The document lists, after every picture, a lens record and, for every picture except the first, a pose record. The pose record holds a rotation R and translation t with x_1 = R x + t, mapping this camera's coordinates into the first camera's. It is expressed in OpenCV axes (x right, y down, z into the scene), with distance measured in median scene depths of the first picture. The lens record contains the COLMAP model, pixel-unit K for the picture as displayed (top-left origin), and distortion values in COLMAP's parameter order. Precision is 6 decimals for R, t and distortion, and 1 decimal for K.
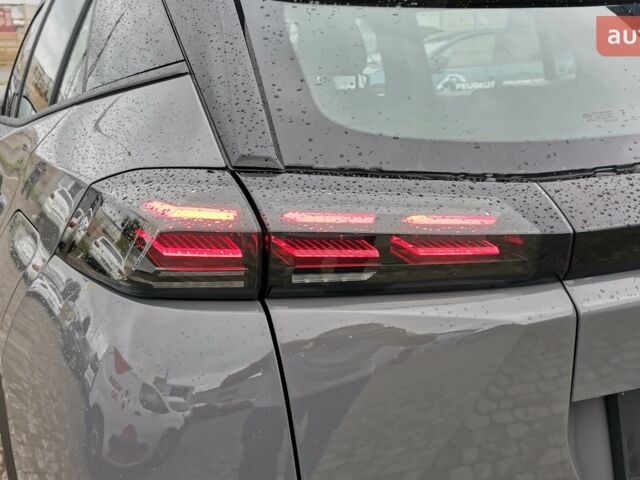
lens RADIAL K [[655.5, 0, 320.0], [0, 655.5, 240.0], [0, 0, 1]] dist [0.060993, 0.005228]
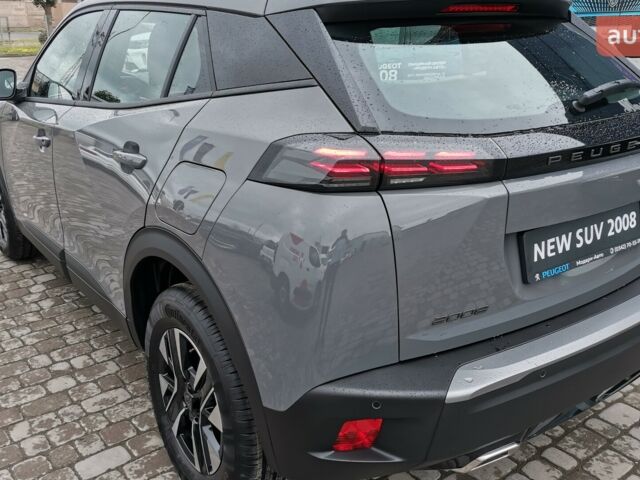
lens RADIAL K [[655.5, 0, 320.0], [0, 655.5, 240.0], [0, 0, 1]] dist [0.060993, 0.005228]
pose [[0.984771, -0.034511, 0.170396, -0.651199], [0.028033, 0.998795, 0.040280, 0.158069], [-0.171581, -0.034890, 0.984552, -1.150541]]
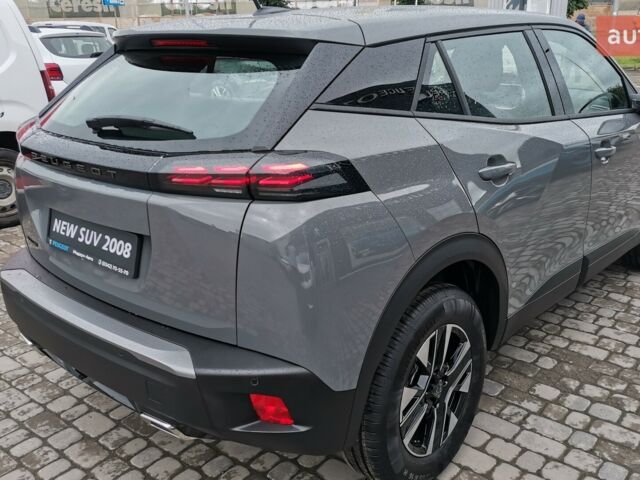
lens RADIAL K [[655.5, 0, 320.0], [0, 655.5, 240.0], [0, 0, 1]] dist [0.060993, 0.005228]
pose [[0.364984, 0.309079, -0.878212, 4.062252], [-0.257073, 0.940071, 0.224011, -0.702448], [0.894818, 0.144005, 0.422567, 0.960992]]
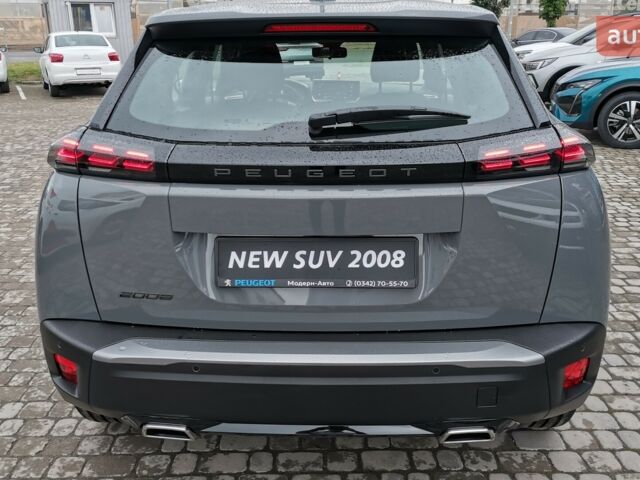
lens RADIAL K [[655.5, 0, 320.0], [0, 655.5, 240.0], [0, 0, 1]] dist [0.060993, 0.005228]
pose [[0.877081, 0.164940, -0.451137, 2.055789], [-0.150251, 0.986273, 0.068480, 0.019107], [0.456239, 0.007721, 0.889824, -1.005560]]
